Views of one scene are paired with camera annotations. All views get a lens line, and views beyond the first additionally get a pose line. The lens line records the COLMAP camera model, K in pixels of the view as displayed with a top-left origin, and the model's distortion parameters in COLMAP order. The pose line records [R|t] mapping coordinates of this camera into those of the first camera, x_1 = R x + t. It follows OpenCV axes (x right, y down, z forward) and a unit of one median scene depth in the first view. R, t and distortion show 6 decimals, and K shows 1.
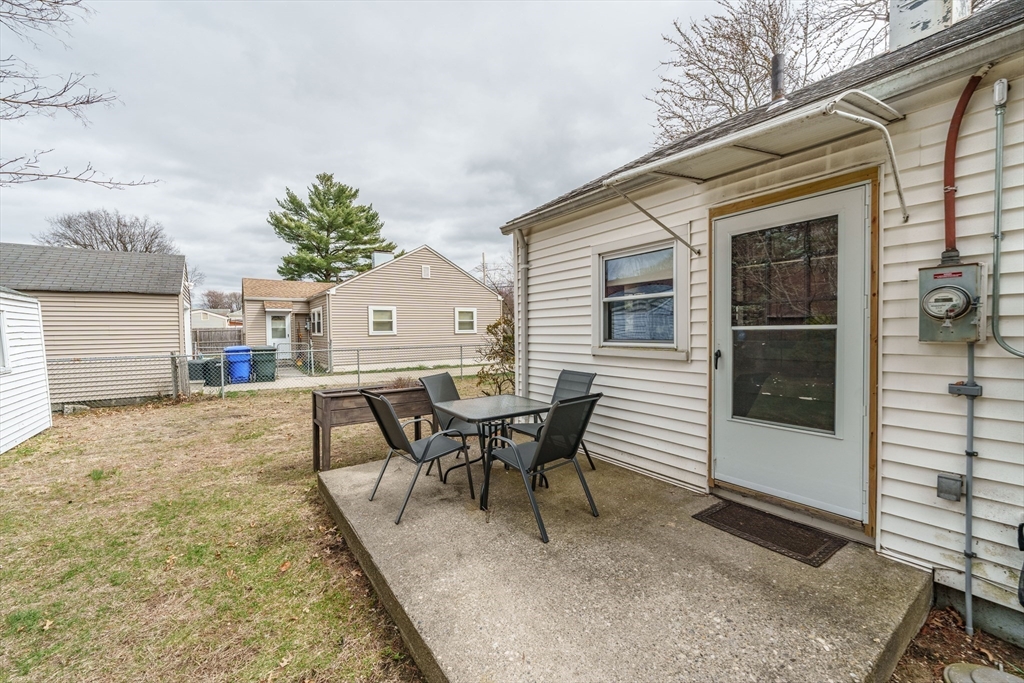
lens RADIAL K [[416.8, 0, 512.0], [0, 416.8, 341.5], [0, 0, 1]] dist [-0.000222, -0.000357]
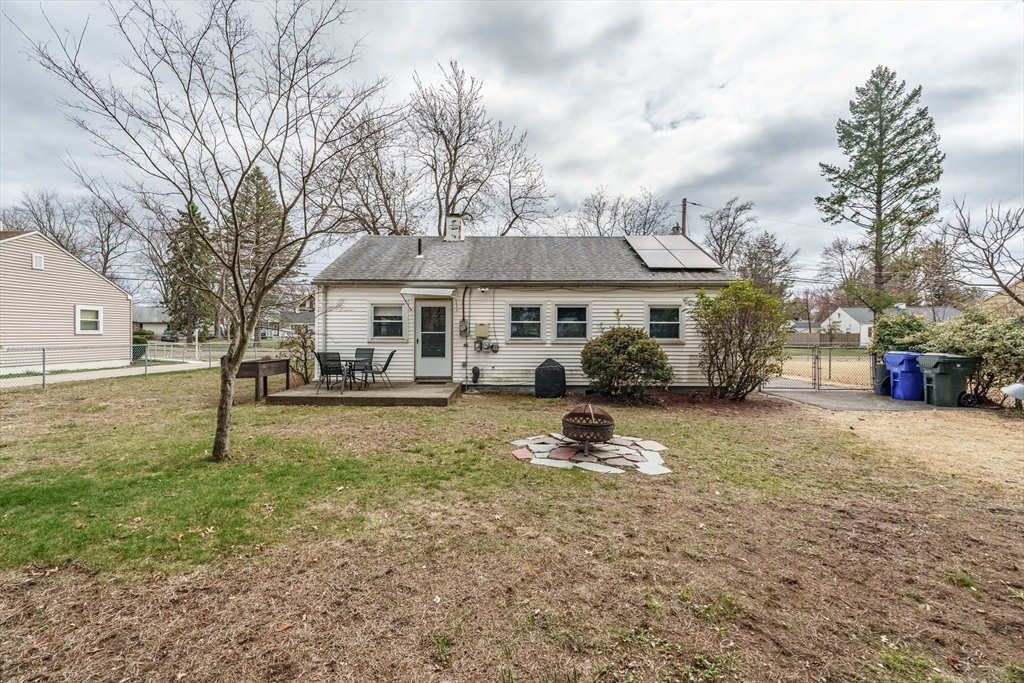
lens RADIAL K [[428.5, 0, 514.4], [0, 428.5, 339.8], [0, 0, 1]] dist [-0.001218, -0.000287]
pose [[0.580554, 0.003542, 0.814214, -0.329923], [0.010354, 0.999878, -0.011733, 0.013473], [-0.814156, 0.015242, 0.580446, -0.294423]]
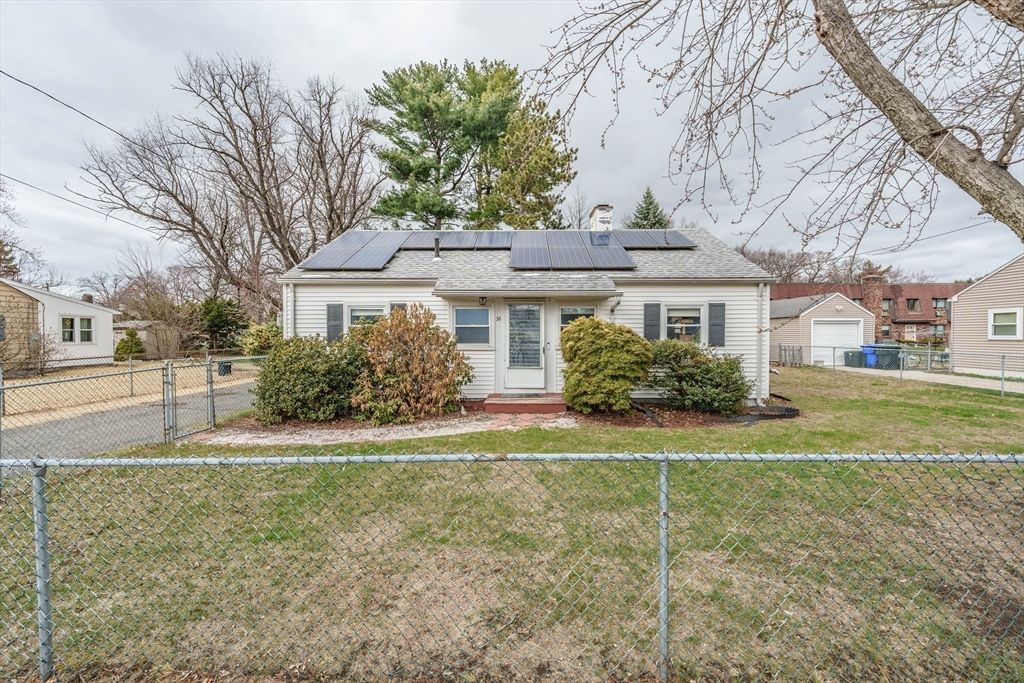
lens RADIAL K [[428.5, 0, 514.4], [0, 428.5, 339.8], [0, 0, 1]] dist [-0.001218, -0.000287]
pose [[-0.582359, 0.022545, -0.812619, 0.960365], [-0.013354, 0.999215, 0.037292, -0.031804], [0.812822, 0.032569, -0.581601, 0.582958]]
